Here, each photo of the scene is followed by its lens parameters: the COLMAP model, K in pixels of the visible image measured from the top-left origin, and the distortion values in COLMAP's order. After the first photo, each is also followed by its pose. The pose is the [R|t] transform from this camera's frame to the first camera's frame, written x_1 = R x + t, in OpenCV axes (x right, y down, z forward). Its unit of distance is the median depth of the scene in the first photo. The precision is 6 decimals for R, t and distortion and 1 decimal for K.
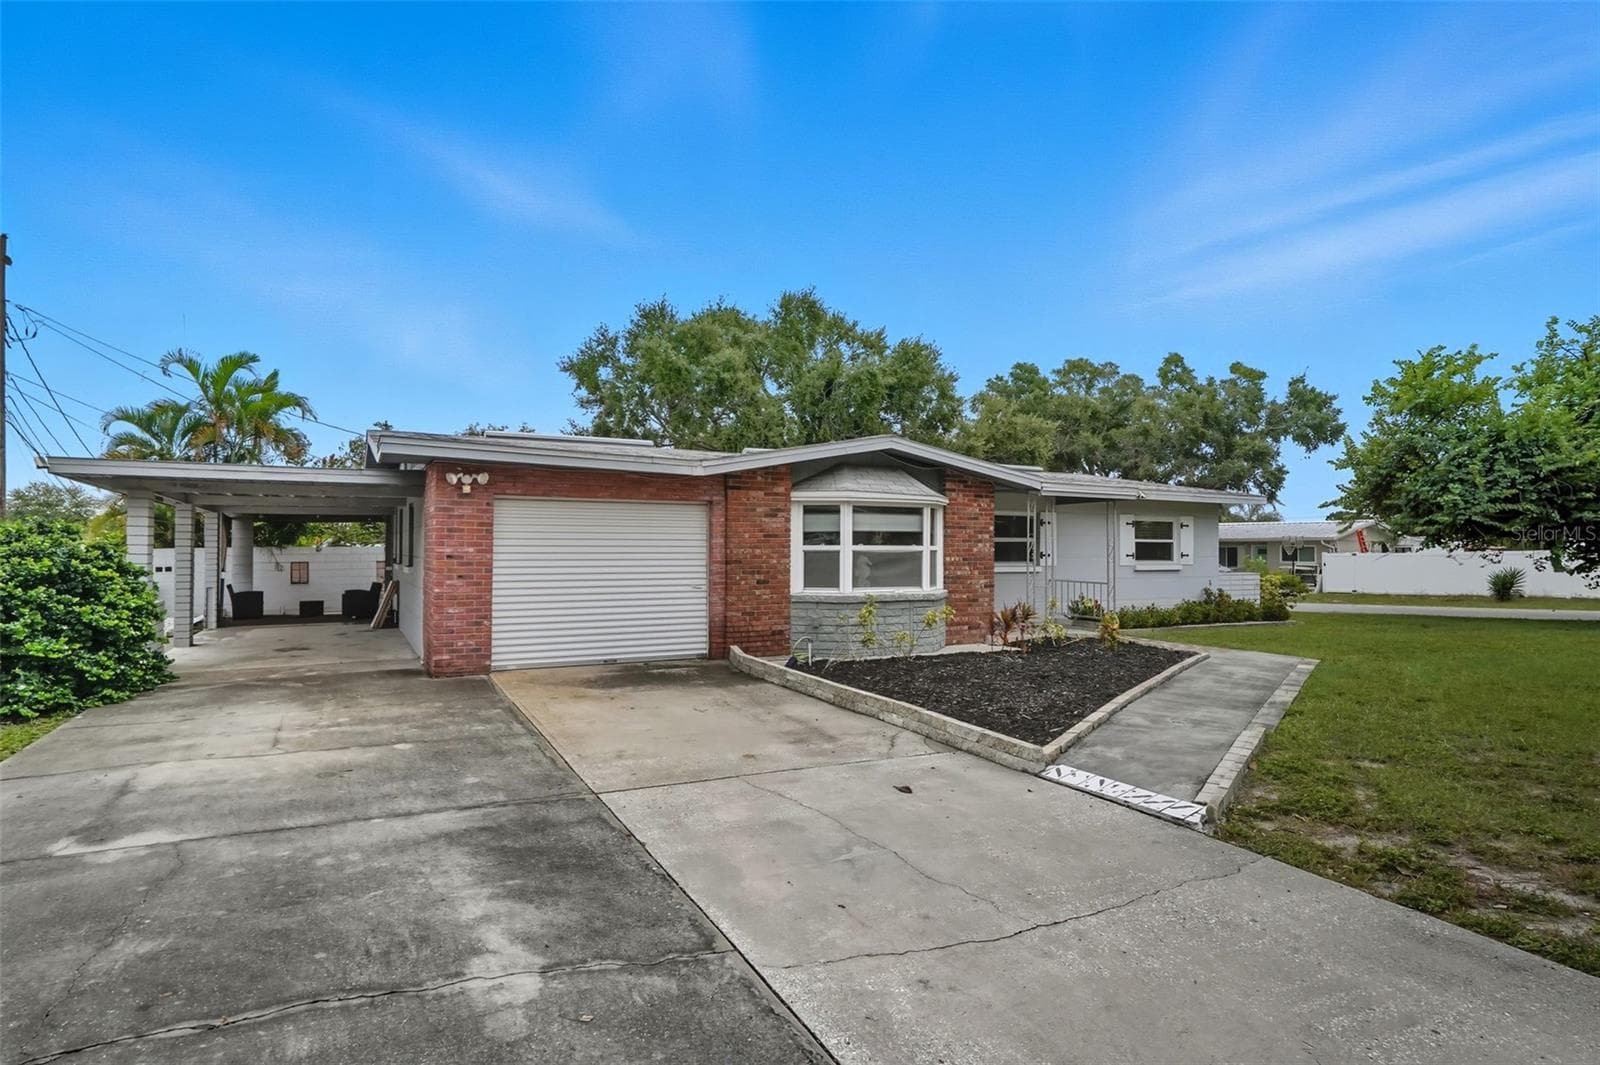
lens RADIAL K [[838.8, 0, 797.3], [0, 838.8, 541.2], [0, 0, 1]] dist [-0.003856, -0.000544]
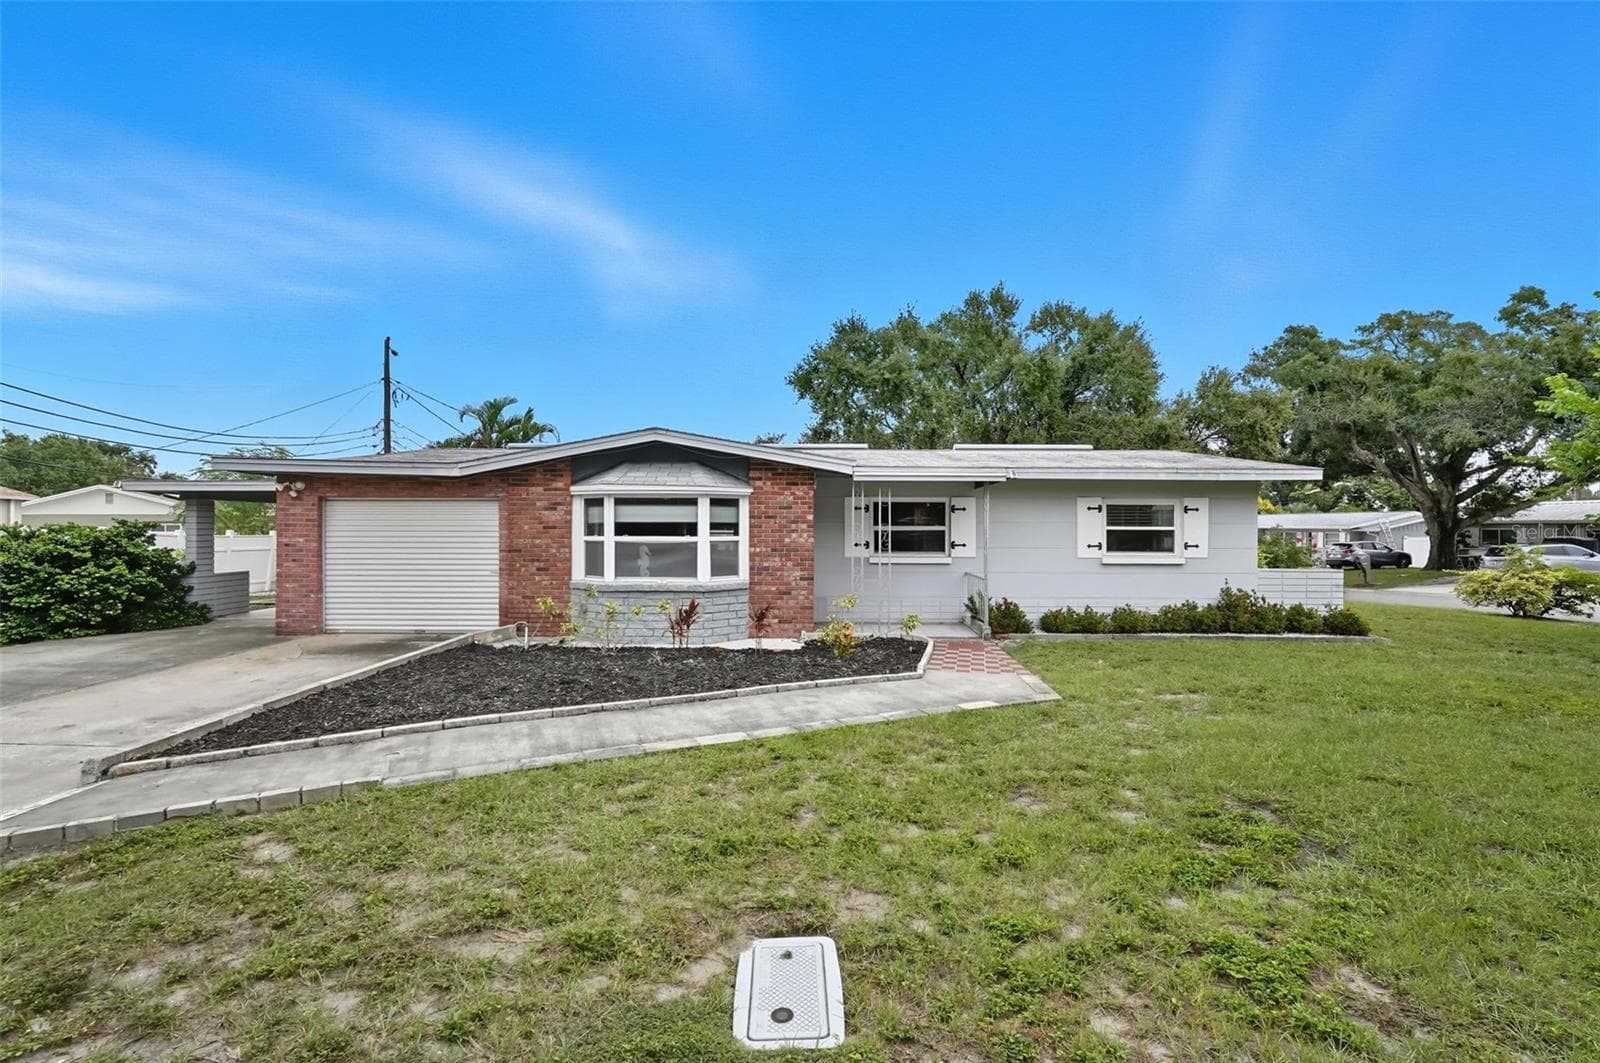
lens RADIAL K [[713.3, 0, 802.8], [0, 713.3, 528.9], [0, 0, 1]] dist [-0.009878, 0.000687]
pose [[0.876509, -0.003092, -0.481376, 0.656269], [0.005264, 0.999981, 0.003161, -0.005392], [0.481357, -0.005304, 0.876509, 0.317617]]
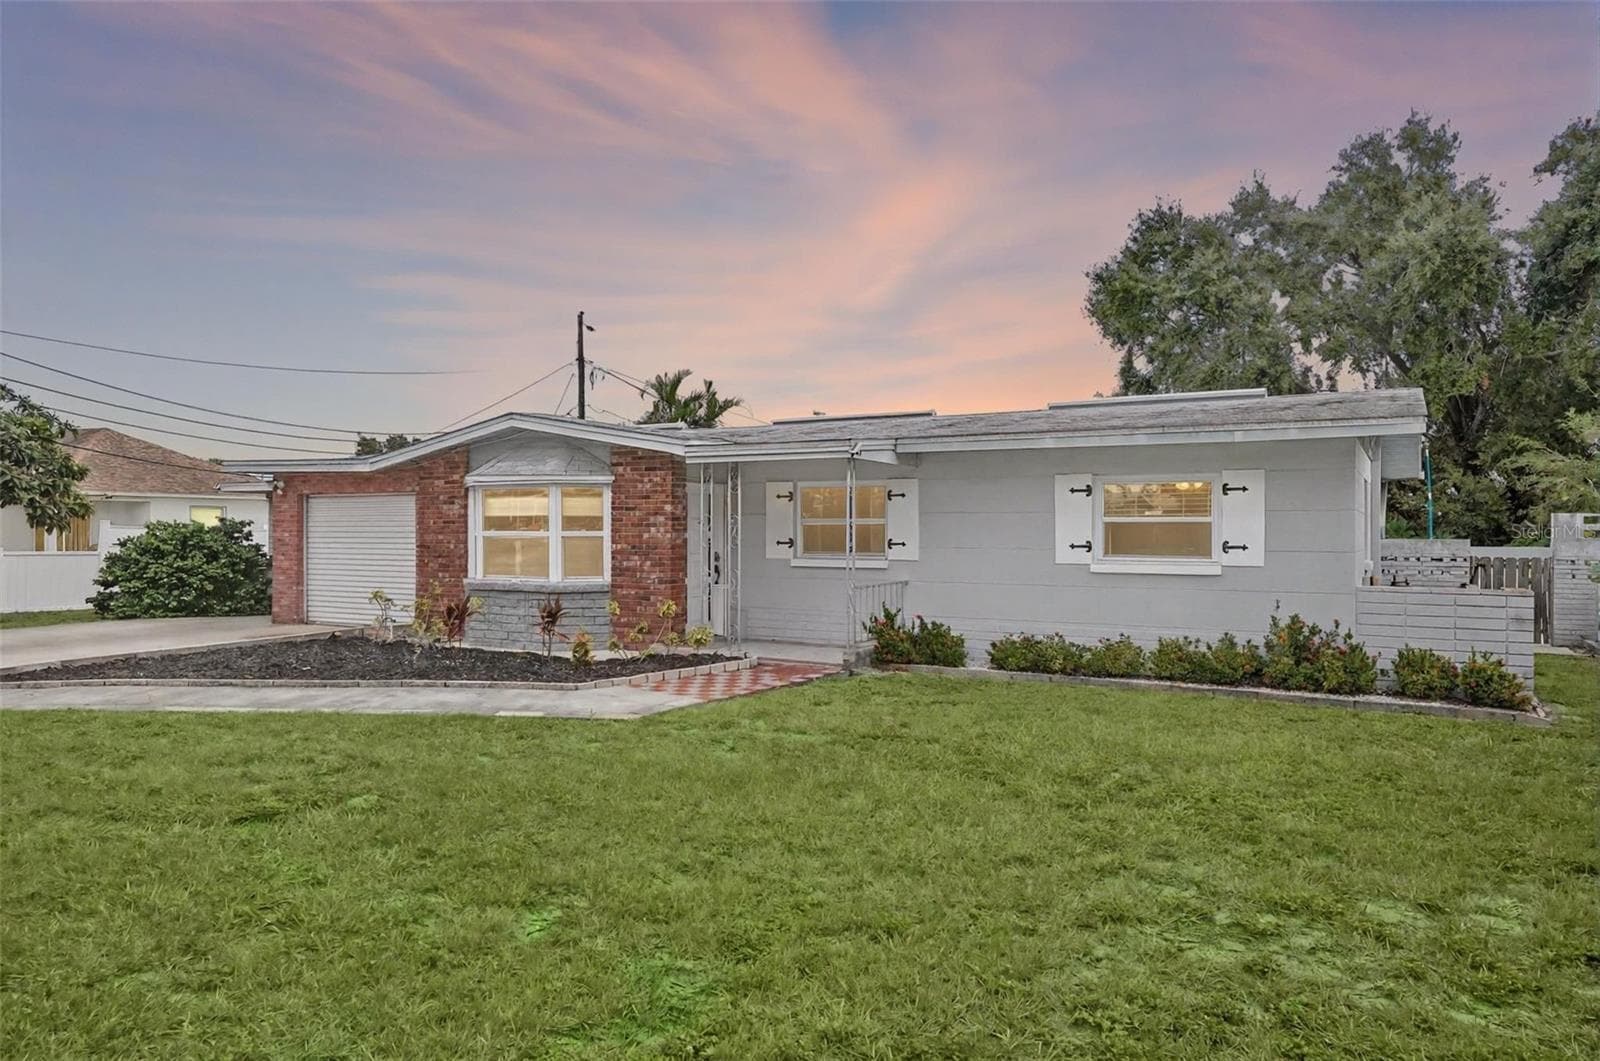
lens RADIAL K [[1034.0, 0, 801.6], [0, 1034.0, 531.4], [0, 0, 1]] dist [-0.006270, -0.002078]
pose [[0.533887, -0.003461, -0.845549, 1.201619], [0.006979, 0.999976, 0.000314, 0.007270], [0.845527, -0.006069, 0.533898, 0.634005]]
